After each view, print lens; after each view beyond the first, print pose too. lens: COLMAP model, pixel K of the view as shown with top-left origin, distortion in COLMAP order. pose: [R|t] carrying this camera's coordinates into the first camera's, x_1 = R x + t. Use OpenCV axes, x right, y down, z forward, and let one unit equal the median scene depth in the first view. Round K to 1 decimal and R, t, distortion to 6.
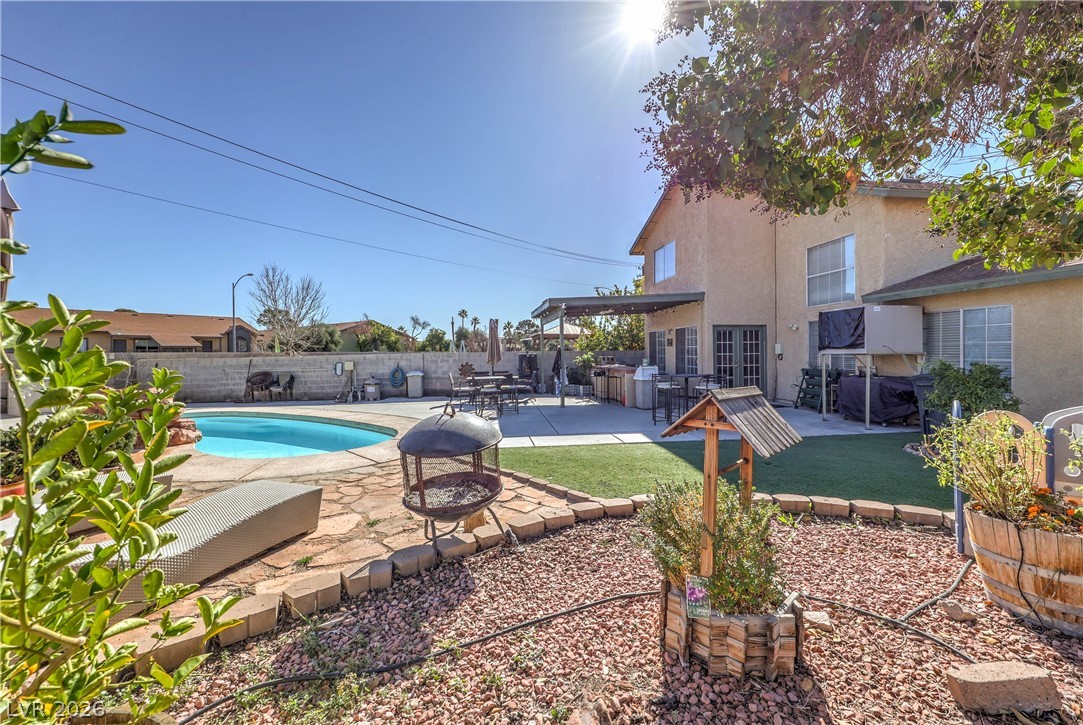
lens RADIAL K [[436.8, 0, 541.5], [0, 436.8, 362.5], [0, 0, 1]] dist [-0.000184, -0.000022]
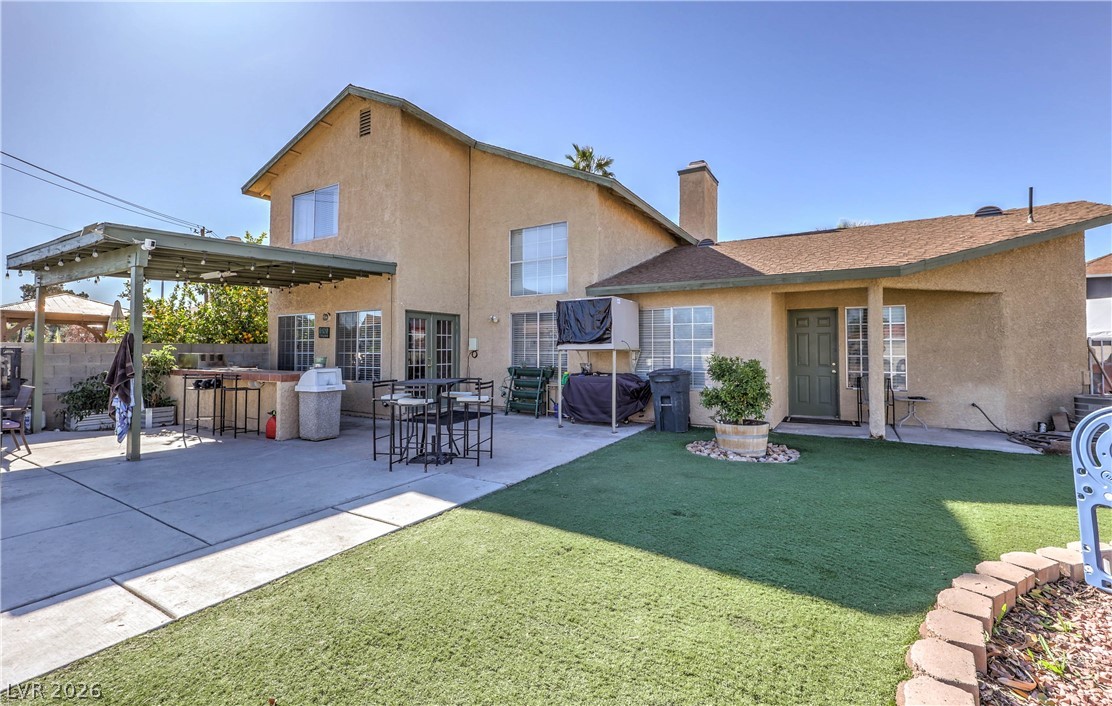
lens RADIAL K [[474.6, 0, 556.2], [0, 474.6, 341.5], [0, 0, 1]] dist [0.001060, 0.000240]
pose [[0.622216, 0.023370, 0.782497, -0.070629], [0.011779, 0.999162, -0.039207, 0.001066], [-0.782757, 0.033612, 0.621419, 0.315847]]
